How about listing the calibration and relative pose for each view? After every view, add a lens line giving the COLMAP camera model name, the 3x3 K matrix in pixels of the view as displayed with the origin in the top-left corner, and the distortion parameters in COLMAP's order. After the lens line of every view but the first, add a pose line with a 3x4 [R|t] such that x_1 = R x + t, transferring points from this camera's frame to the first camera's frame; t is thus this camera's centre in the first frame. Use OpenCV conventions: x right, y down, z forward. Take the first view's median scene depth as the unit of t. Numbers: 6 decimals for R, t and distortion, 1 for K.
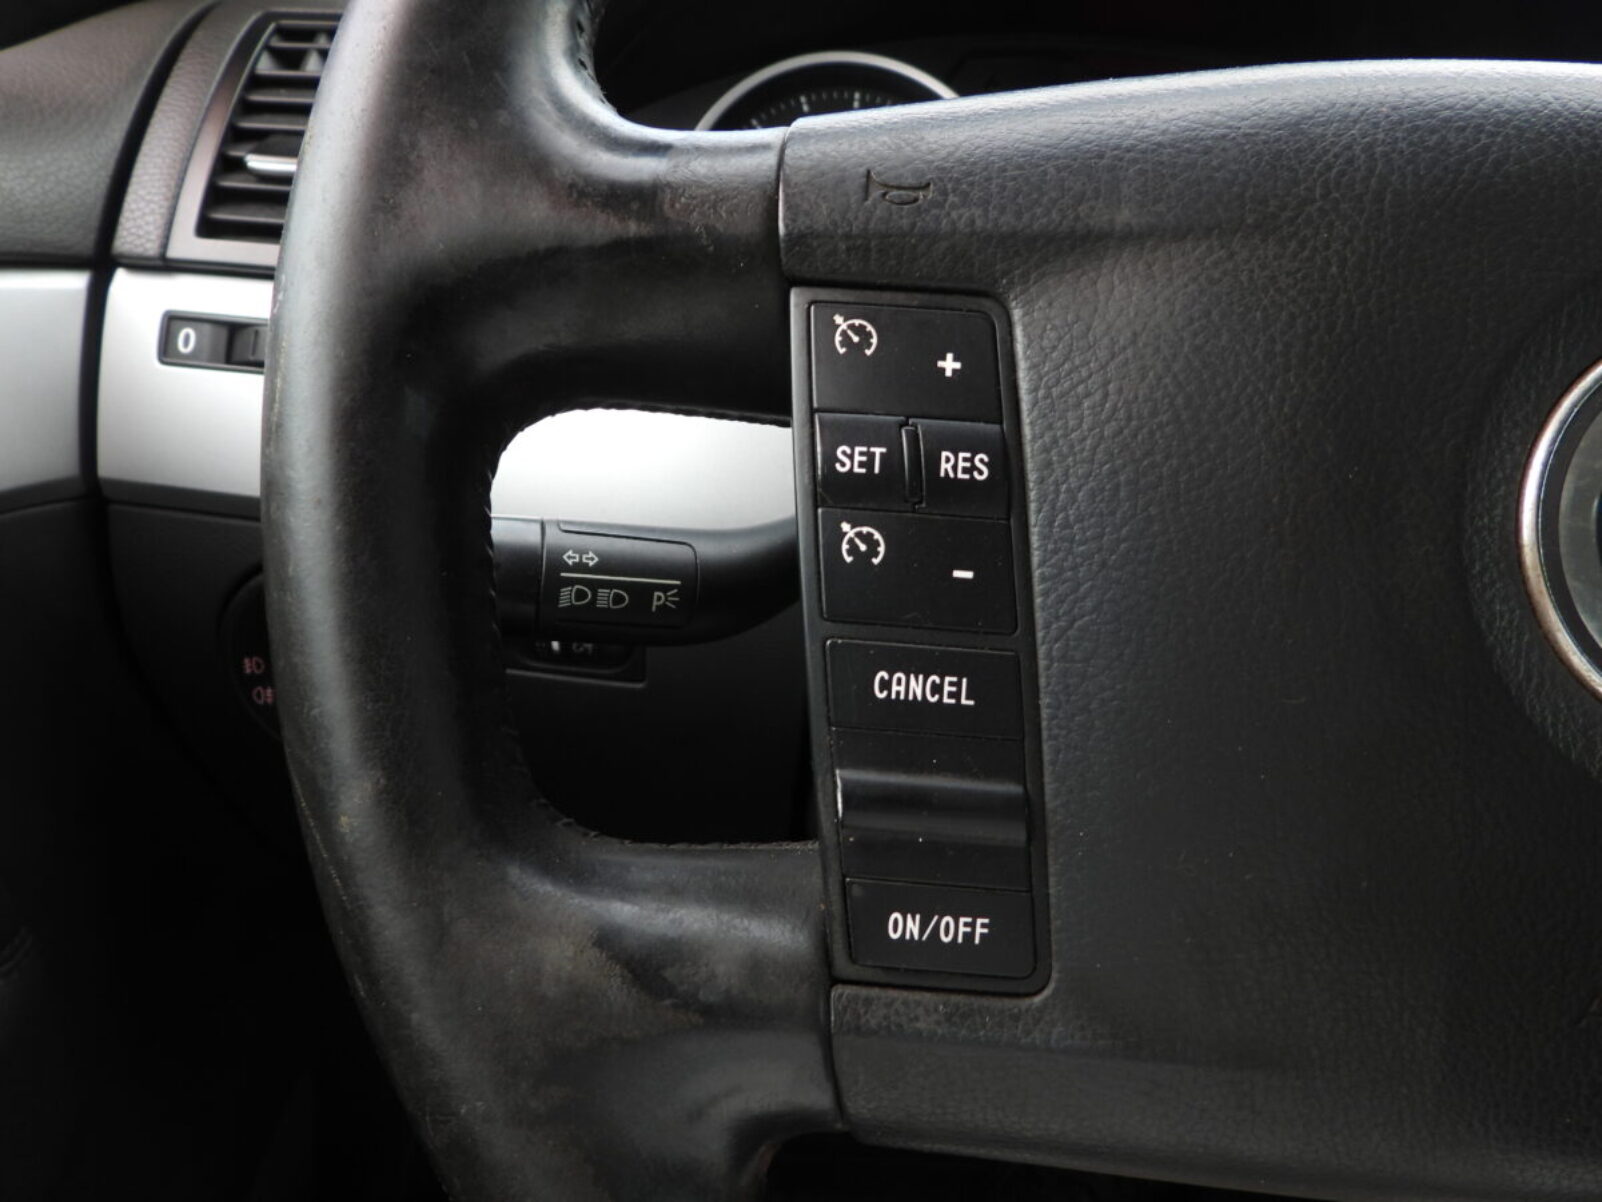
lens RADIAL K [[1148.0, 0, 801.0], [0, 1148.0, 601.0], [0, 0, 1]] dist [-0.015319, 0.005868]
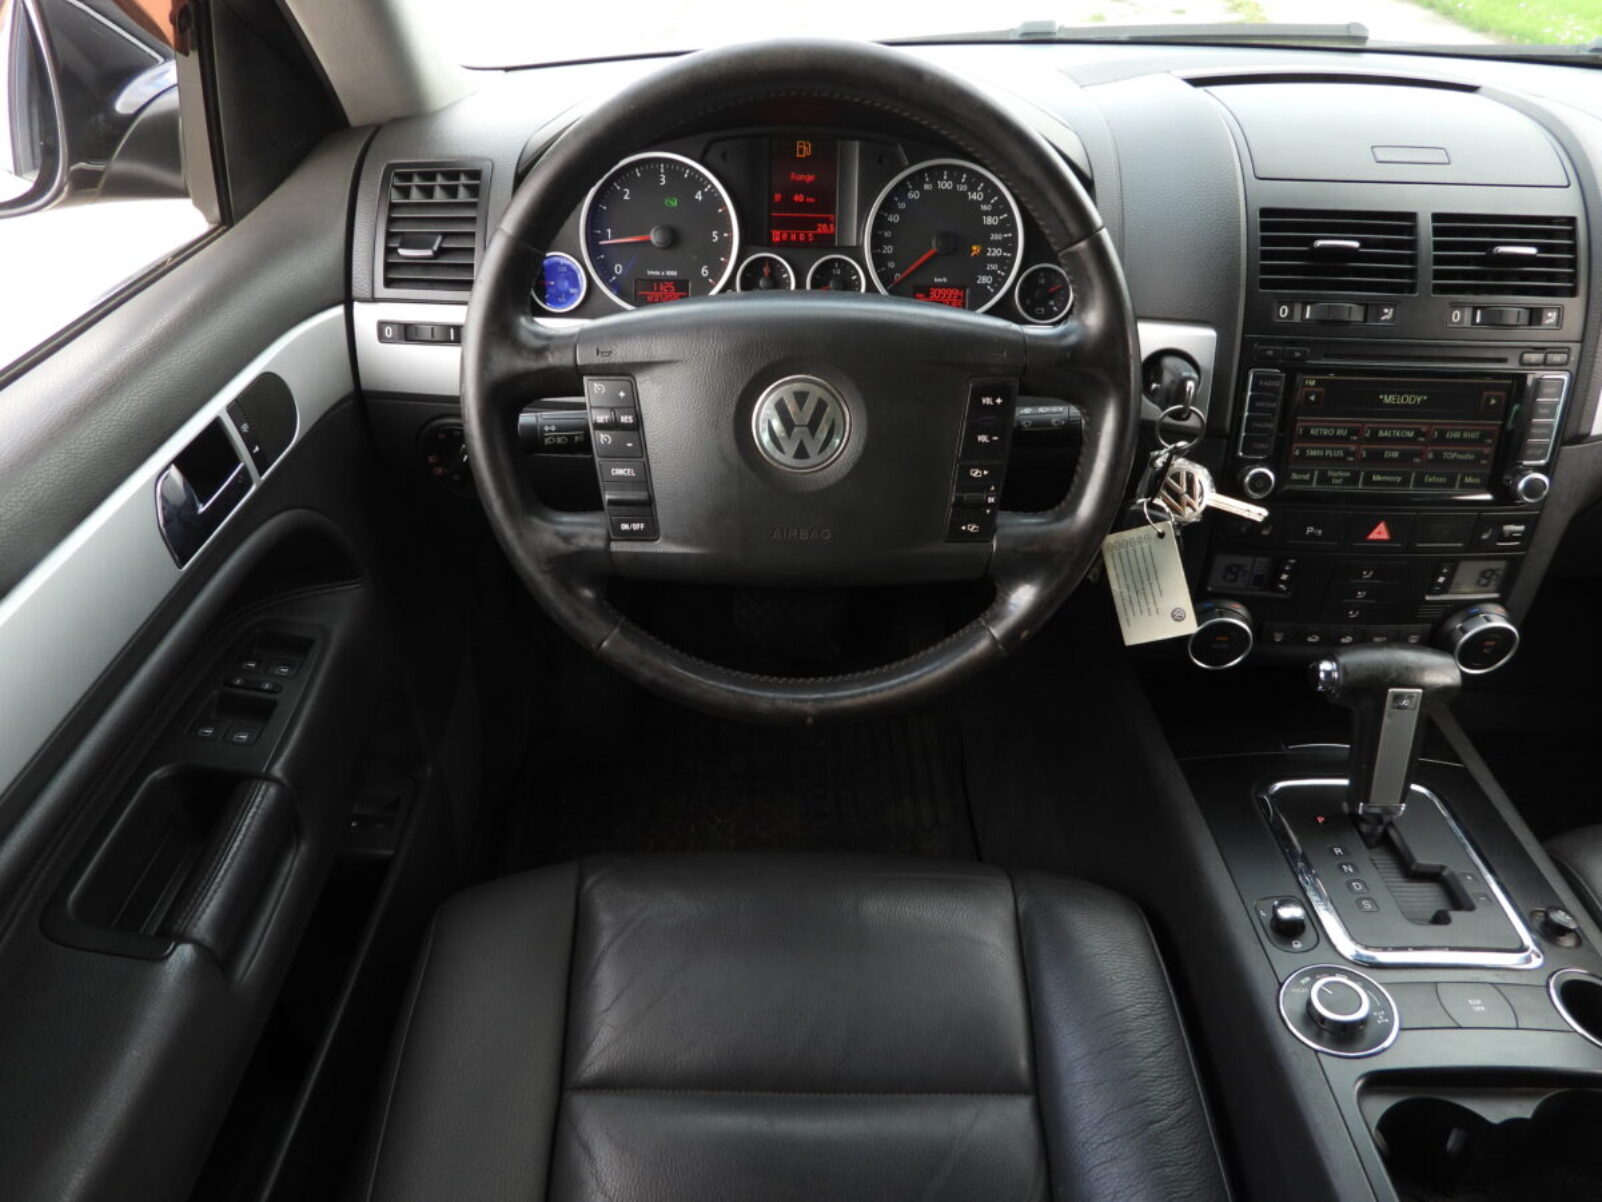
lens RADIAL K [[1148.0, 0, 801.0], [0, 1148.0, 601.0], [0, 0, 1]] dist [-0.015319, 0.005868]
pose [[0.996445, -0.059748, -0.059396, 0.645933], [0.072737, 0.965848, 0.248689, -0.309245], [0.042509, -0.252126, 0.966760, -2.104153]]
